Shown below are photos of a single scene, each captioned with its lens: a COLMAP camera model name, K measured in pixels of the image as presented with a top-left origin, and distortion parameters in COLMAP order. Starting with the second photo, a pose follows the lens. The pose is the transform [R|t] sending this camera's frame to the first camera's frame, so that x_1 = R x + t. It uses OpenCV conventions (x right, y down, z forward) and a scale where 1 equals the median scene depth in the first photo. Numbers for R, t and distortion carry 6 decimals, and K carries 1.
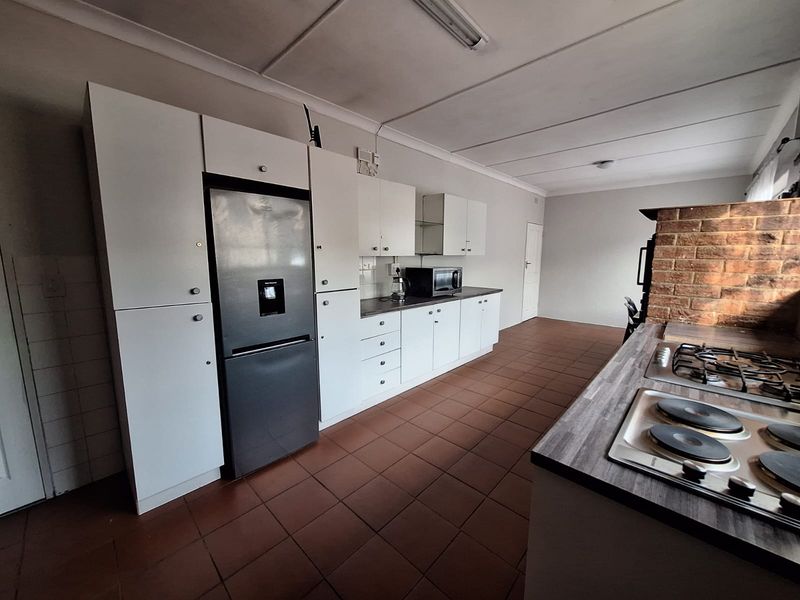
lens RADIAL K [[311.5, 0, 400.0], [0, 311.5, 300.0], [0, 0, 1]] dist [-0.000346, -0.000087]
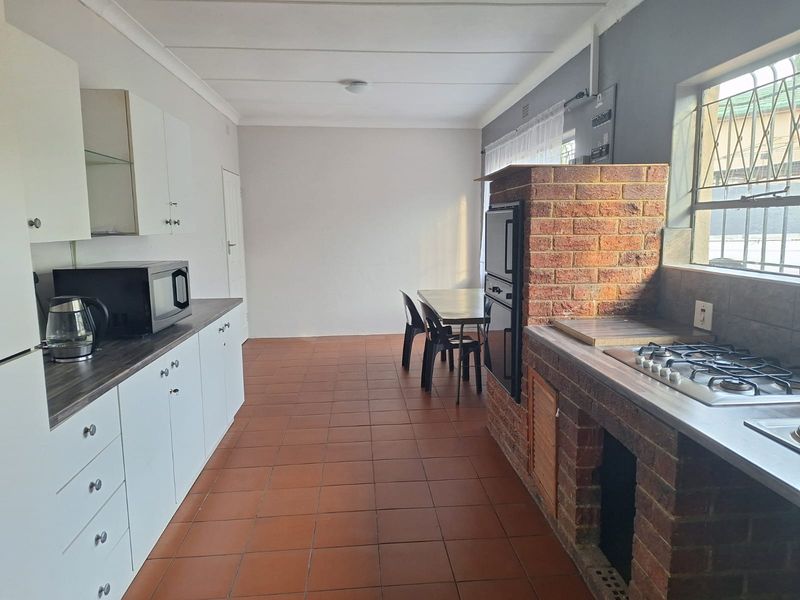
lens RADIAL K [[553.0, 0, 400.0], [0, 553.0, 300.0], [0, 0, 1]] dist [0.055337, -0.000149]
pose [[0.672013, -0.111507, 0.732096, -0.351383], [0.119121, 0.992002, 0.041749, -0.077412], [-0.730896, 0.059152, 0.679921, 0.375084]]
